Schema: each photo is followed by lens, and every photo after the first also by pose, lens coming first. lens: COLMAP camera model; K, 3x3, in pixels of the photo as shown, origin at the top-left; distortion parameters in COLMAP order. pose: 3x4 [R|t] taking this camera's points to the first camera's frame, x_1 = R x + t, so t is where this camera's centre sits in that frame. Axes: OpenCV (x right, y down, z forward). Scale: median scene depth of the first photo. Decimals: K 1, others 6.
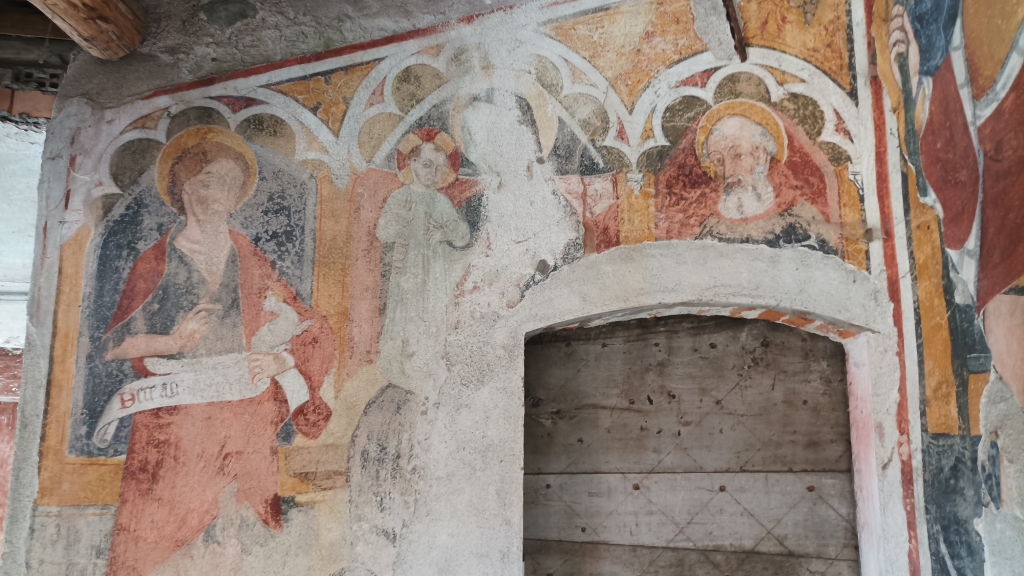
lens RADIAL K [[764.6, 0, 499.6], [0, 764.6, 290.2], [0, 0, 1]] dist [0.030153, -0.026906]
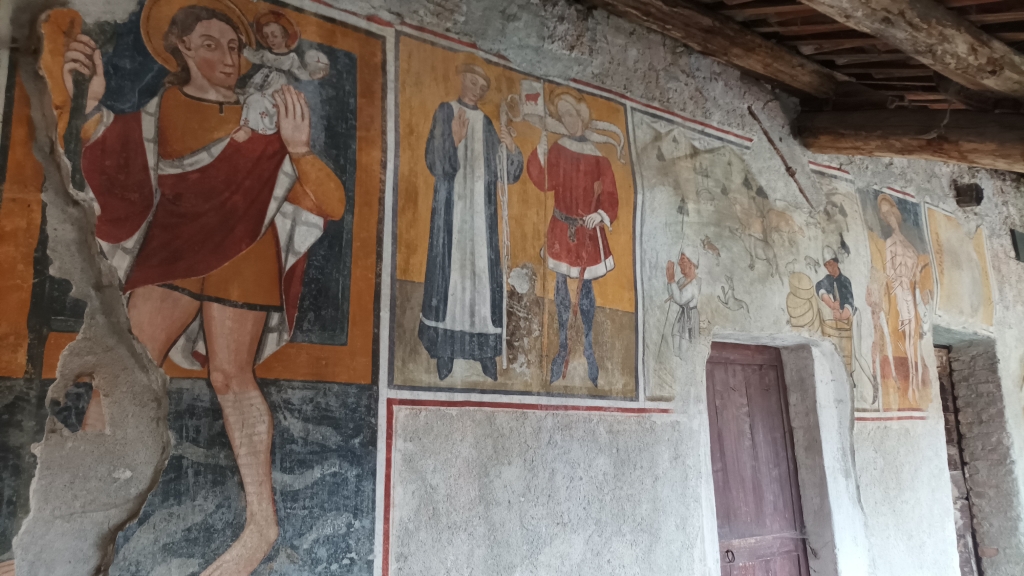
lens RADIAL K [[764.6, 0, 525.8], [0, 764.6, 288.4], [0, 0, 1]] dist [0.030153, -0.026906]
pose [[-0.513711, 0.199094, 0.834544, -0.792926], [-0.112164, 0.948770, -0.295388, 0.300522], [-0.850600, -0.245350, -0.465062, 0.859531]]
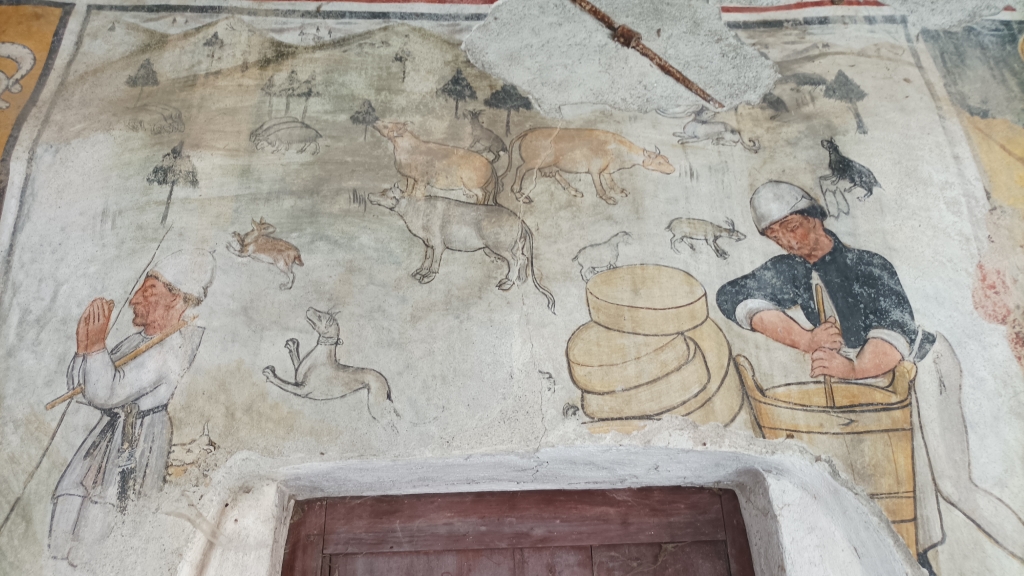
lens RADIAL K [[764.6, 0, 517.0], [0, 764.6, 287.3], [0, 0, 1]] dist [0.030153, -0.026906]
pose [[0.047132, 0.443407, 0.895080, -0.052940], [-0.137773, 0.890398, -0.433833, -0.110239], [-0.989342, -0.102870, 0.103055, -0.788097]]
